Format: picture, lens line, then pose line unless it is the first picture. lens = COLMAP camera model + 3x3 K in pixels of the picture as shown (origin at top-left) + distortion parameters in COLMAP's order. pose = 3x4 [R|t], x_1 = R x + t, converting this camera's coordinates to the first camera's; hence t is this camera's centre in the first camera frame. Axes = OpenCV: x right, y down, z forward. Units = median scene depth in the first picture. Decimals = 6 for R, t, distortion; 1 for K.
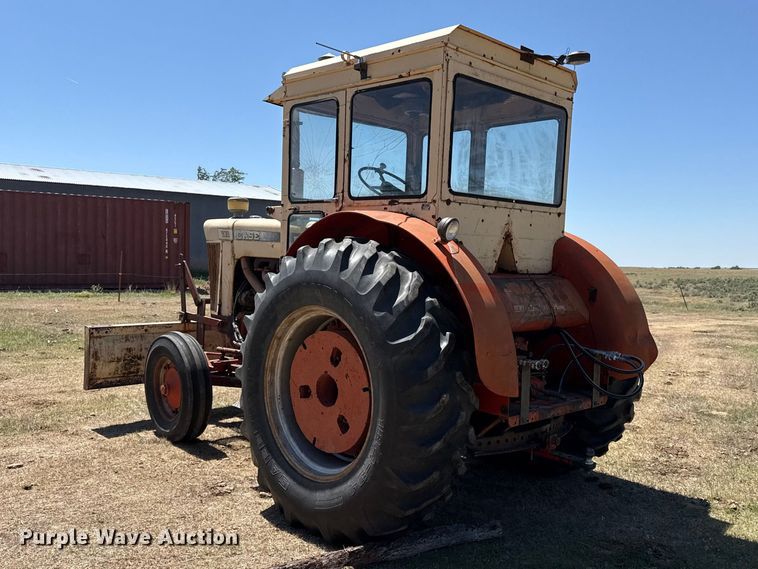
lens RADIAL K [[692.3, 0, 379.0], [0, 692.3, 284.5], [0, 0, 1]] dist [0.135300, -0.286140]
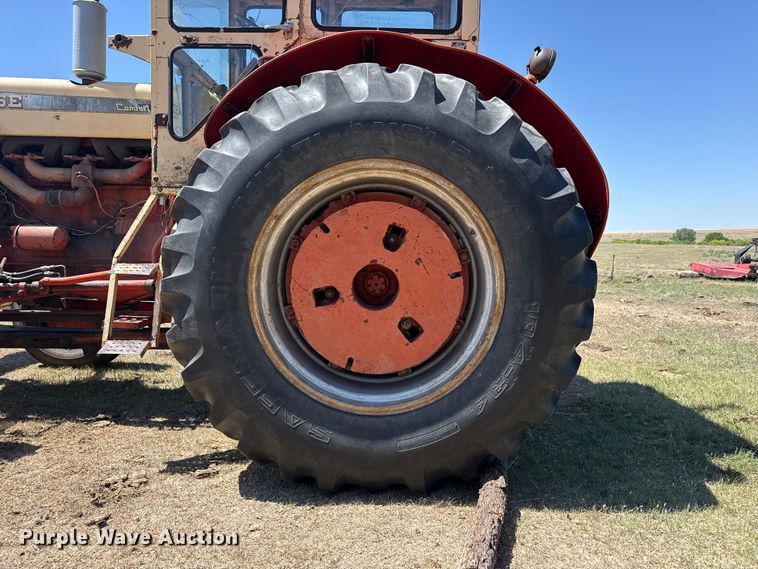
lens RADIAL K [[551.9, 0, 380.5], [0, 551.9, 285.4], [0, 0, 1]] dist [0.096996, -0.133137]
pose [[0.712891, -0.071626, 0.697608, -0.419235], [0.039756, 0.997298, 0.061769, 0.107045], [-0.700147, -0.016301, 0.713812, 0.551025]]
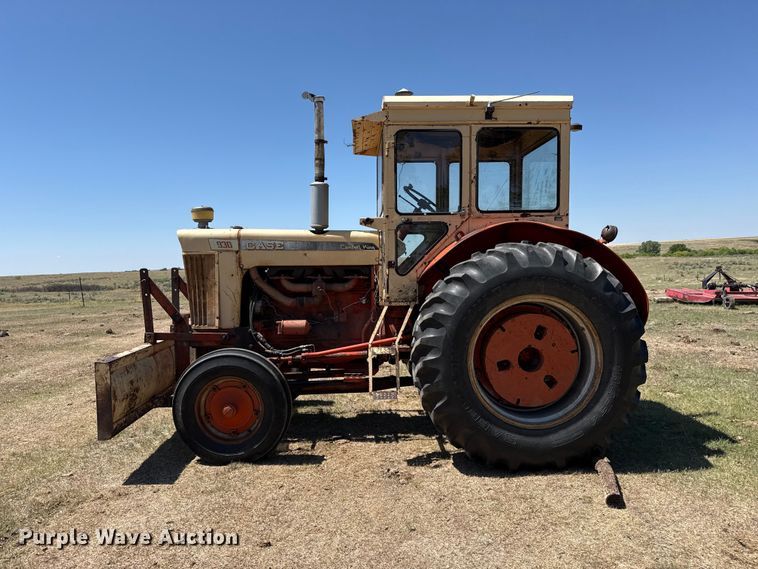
lens RADIAL K [[551.9, 0, 380.5], [0, 551.9, 285.4], [0, 0, 1]] dist [0.096996, -0.133137]
pose [[0.675968, -0.073391, 0.733267, -0.931418], [0.071980, 0.996846, 0.033417, -0.036927], [-0.733407, 0.030192, 0.679119, 0.454596]]
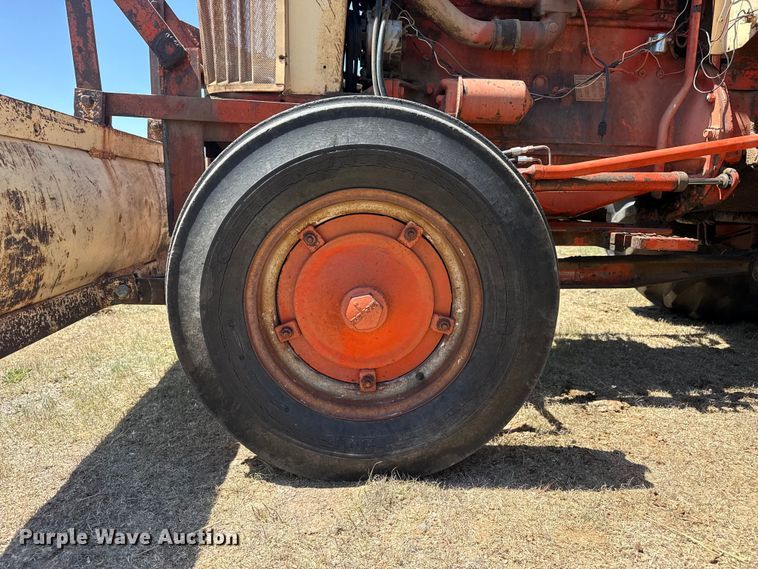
lens RADIAL K [[551.9, 0, 380.5], [0, 551.9, 285.4], [0, 0, 1]] dist [0.096996, -0.133137]
pose [[0.648471, -0.144411, 0.747416, -0.611645], [0.044704, 0.987371, 0.151988, 0.142648], [-0.759926, -0.065148, 0.646737, 1.137216]]
